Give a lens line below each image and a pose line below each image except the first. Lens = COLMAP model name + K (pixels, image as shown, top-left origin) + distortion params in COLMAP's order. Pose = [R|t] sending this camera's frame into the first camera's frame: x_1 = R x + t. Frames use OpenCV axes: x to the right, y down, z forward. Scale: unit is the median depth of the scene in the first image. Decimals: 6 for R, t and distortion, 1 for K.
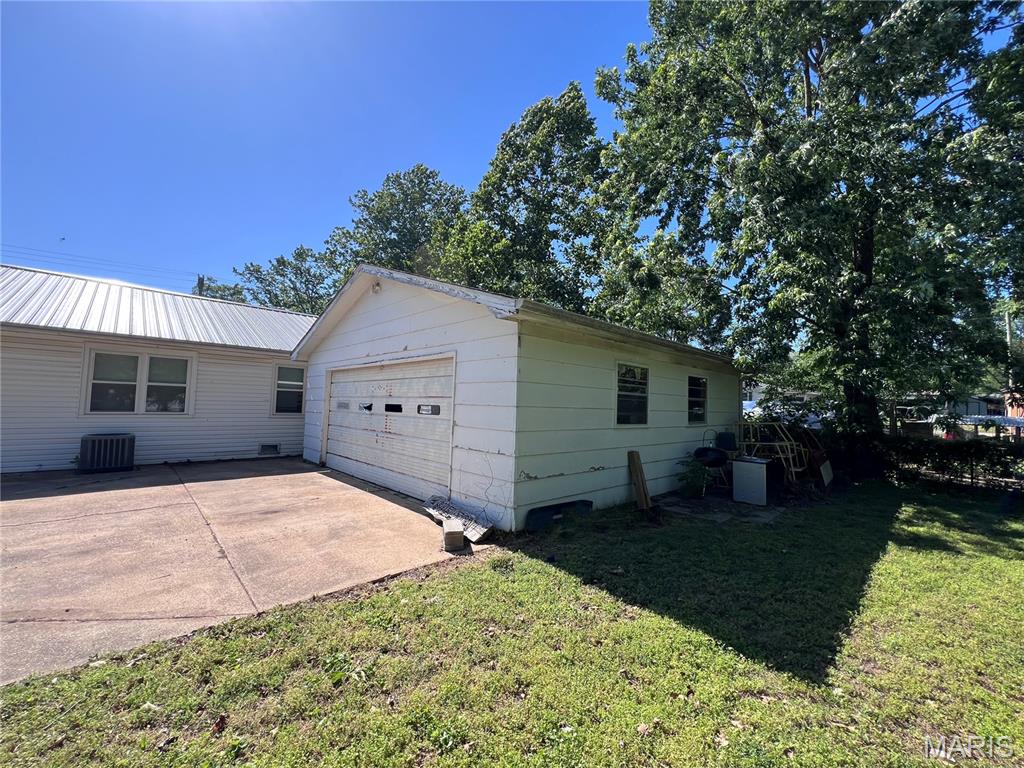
lens RADIAL K [[409.6, 0, 512.0], [0, 409.6, 384.0], [0, 0, 1]] dist [-0.000896, -0.000048]
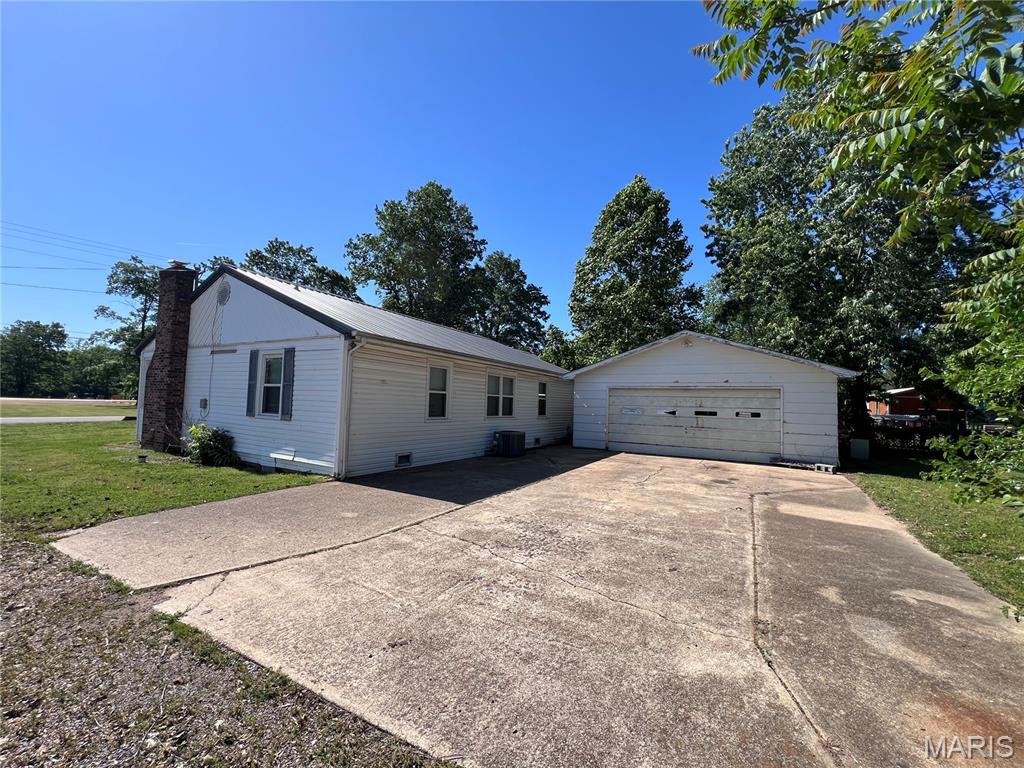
lens RADIAL K [[409.6, 0, 512.0], [0, 409.6, 384.0], [0, 0, 1]] dist [-0.000896, -0.000048]
pose [[0.966017, 0.021717, 0.257565, -1.616412], [-0.021210, 0.999764, -0.004748, -0.043943], [-0.257607, -0.000876, 0.966249, -0.509583]]
